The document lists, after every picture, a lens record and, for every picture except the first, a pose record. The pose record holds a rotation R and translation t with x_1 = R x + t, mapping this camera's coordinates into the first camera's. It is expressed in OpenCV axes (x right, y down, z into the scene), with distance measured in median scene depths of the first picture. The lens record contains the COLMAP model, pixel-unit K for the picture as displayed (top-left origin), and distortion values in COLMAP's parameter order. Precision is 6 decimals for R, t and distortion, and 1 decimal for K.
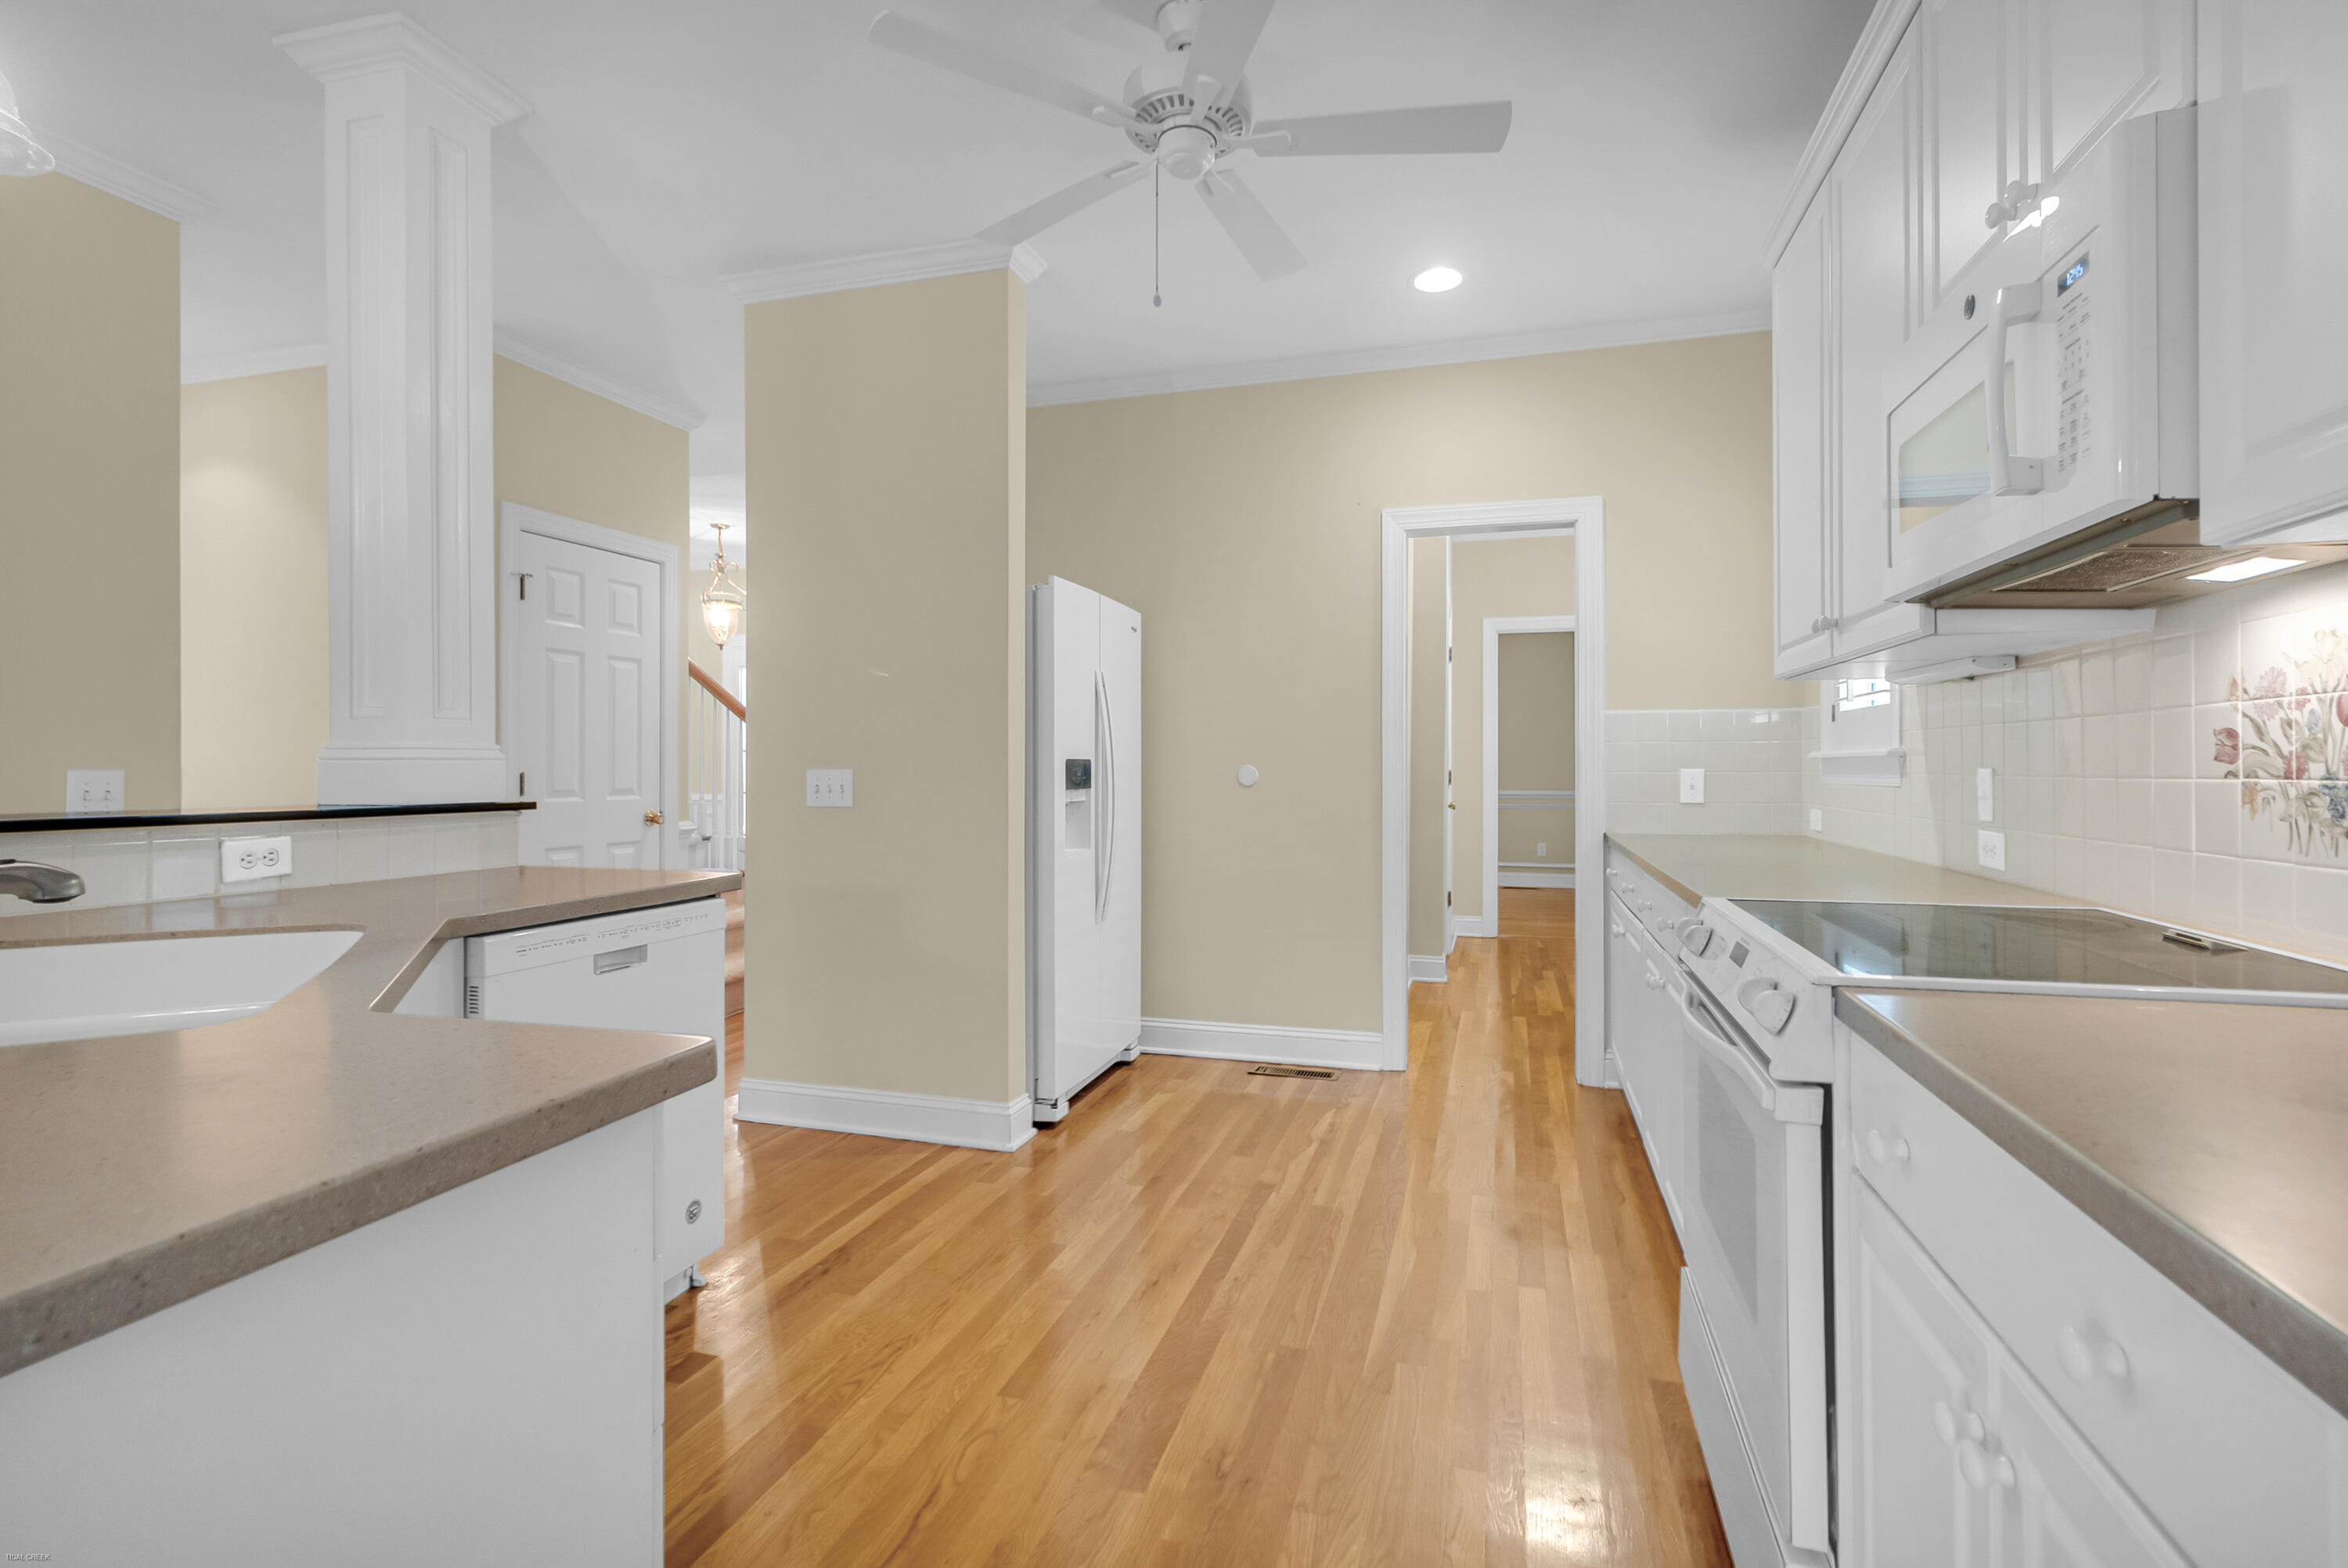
lens RADIAL K [[1111.9, 0, 1175.1], [0, 1111.9, 765.8], [0, 0, 1]] dist [0.000161, 0.001050]
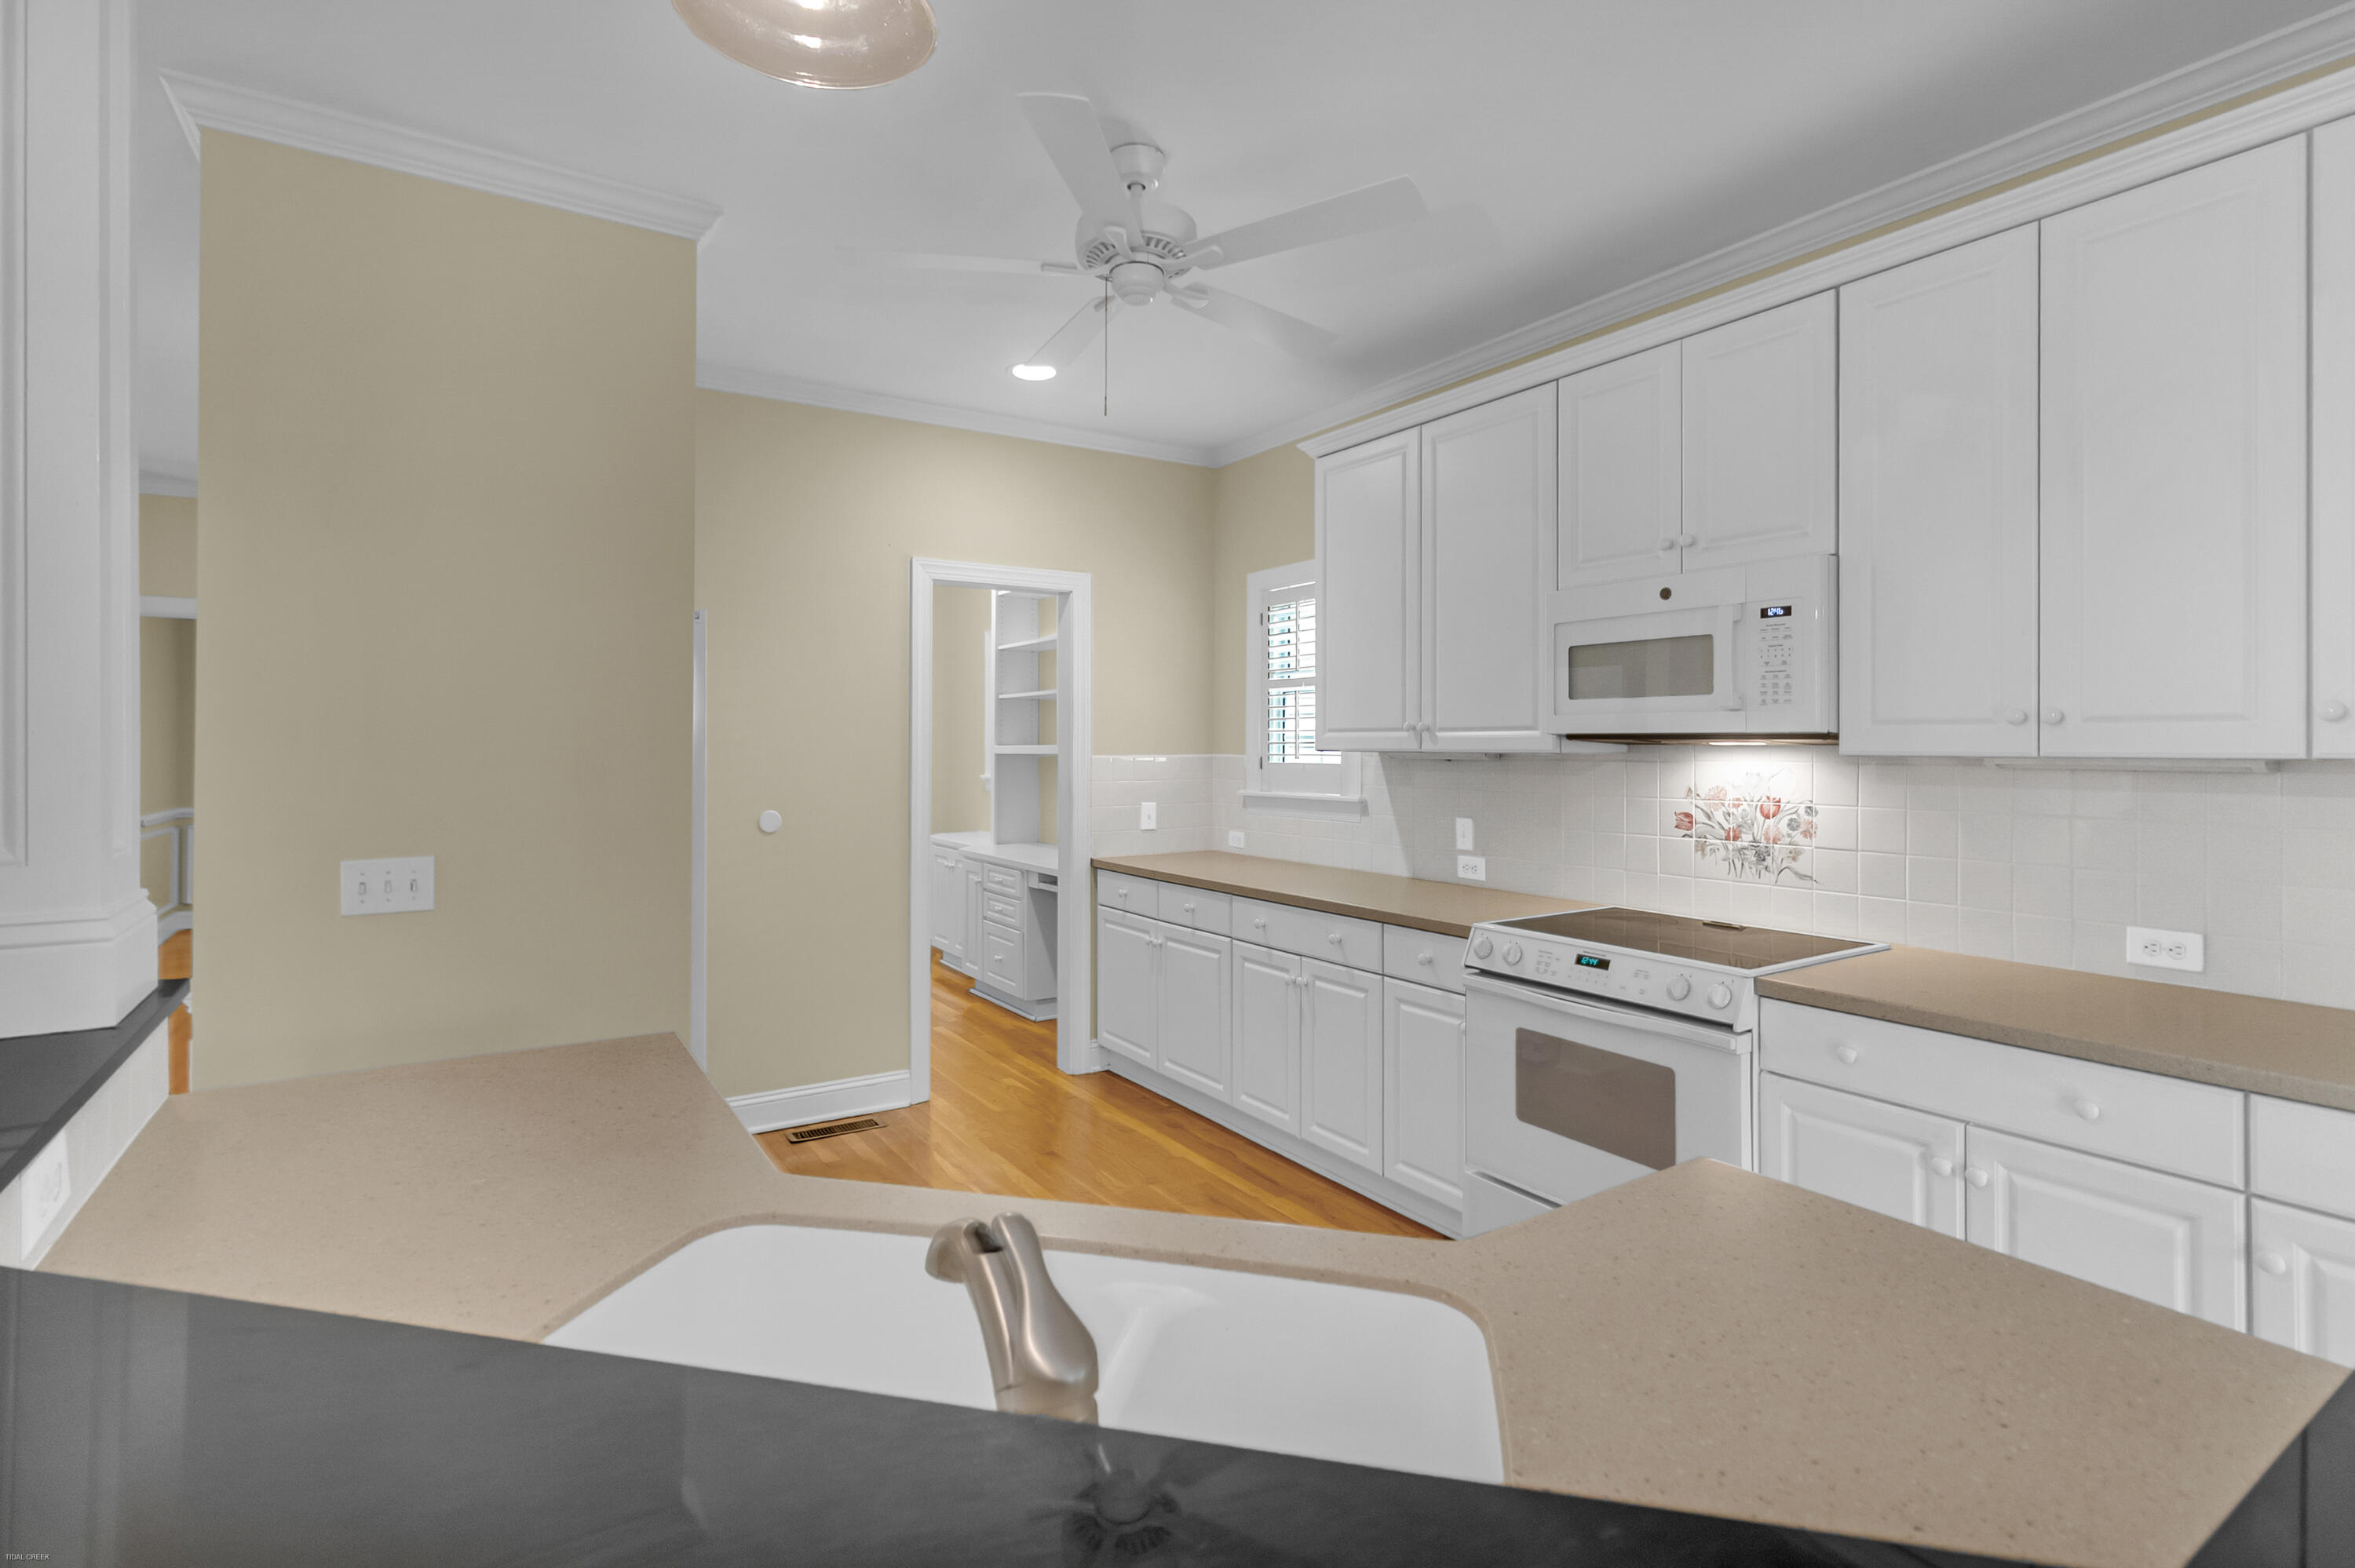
lens RADIAL K [[1112.2, 0, 1182.9], [0, 1112.2, 743.0], [0, 0, 1]] dist [-0.002880, 0.000427]
pose [[0.647063, 0.003464, 0.762428, -0.867266], [-0.002500, 0.999994, -0.002421, -0.113434], [-0.762432, -0.000339, 0.647068, 0.299316]]
